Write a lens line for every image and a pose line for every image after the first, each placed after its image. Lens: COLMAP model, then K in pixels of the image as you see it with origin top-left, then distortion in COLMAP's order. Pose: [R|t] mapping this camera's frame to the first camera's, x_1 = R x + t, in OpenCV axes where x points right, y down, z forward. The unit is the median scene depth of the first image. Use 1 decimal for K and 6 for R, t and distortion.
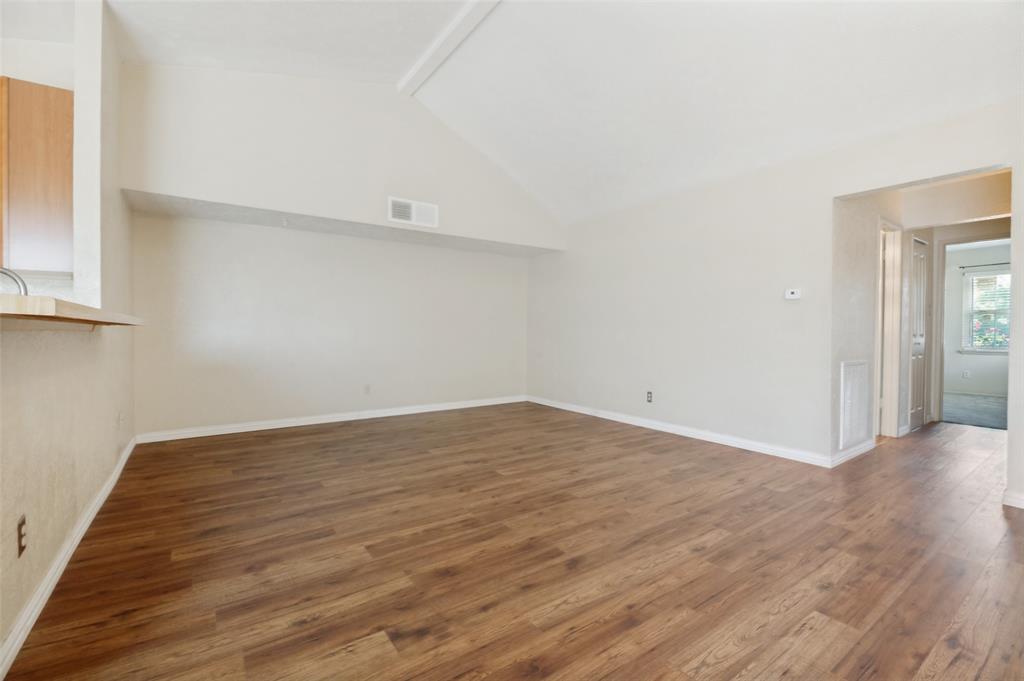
lens RADIAL K [[446.2, 0, 510.5], [0, 446.2, 337.8], [0, 0, 1]] dist [-0.008598, -0.005043]
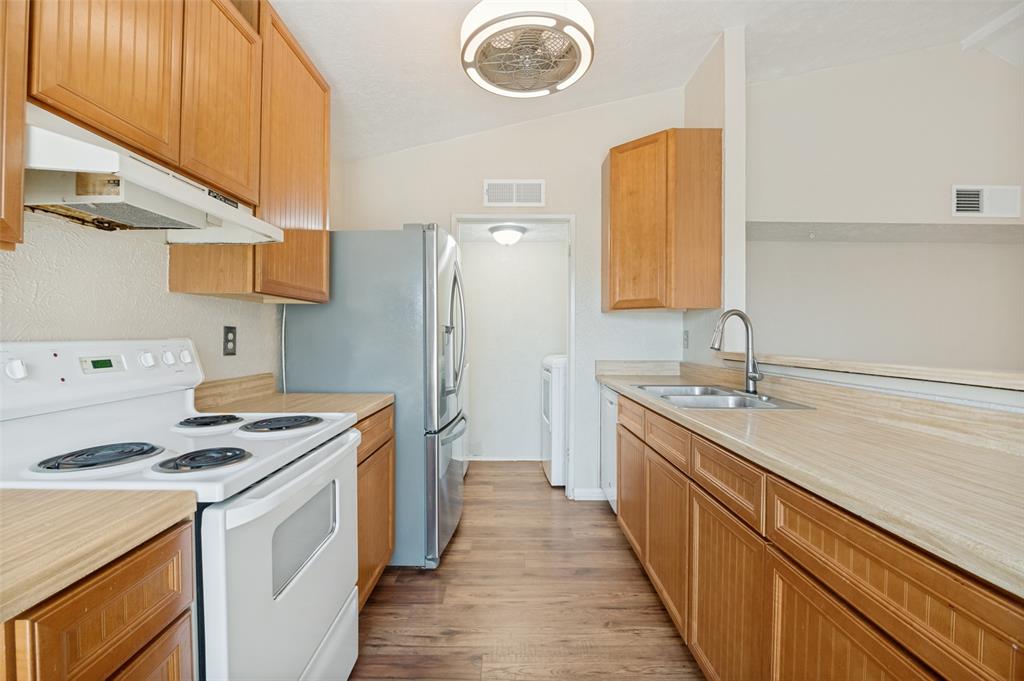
lens RADIAL K [[446.2, 0, 513.8], [0, 446.2, 339.8], [0, 0, 1]] dist [-0.008598, -0.005043]
pose [[0.818201, 0.003547, -0.574921, -0.861265], [-0.007647, 0.999960, -0.004713, -0.070617], [0.574881, 0.008253, 0.818196, -0.125083]]
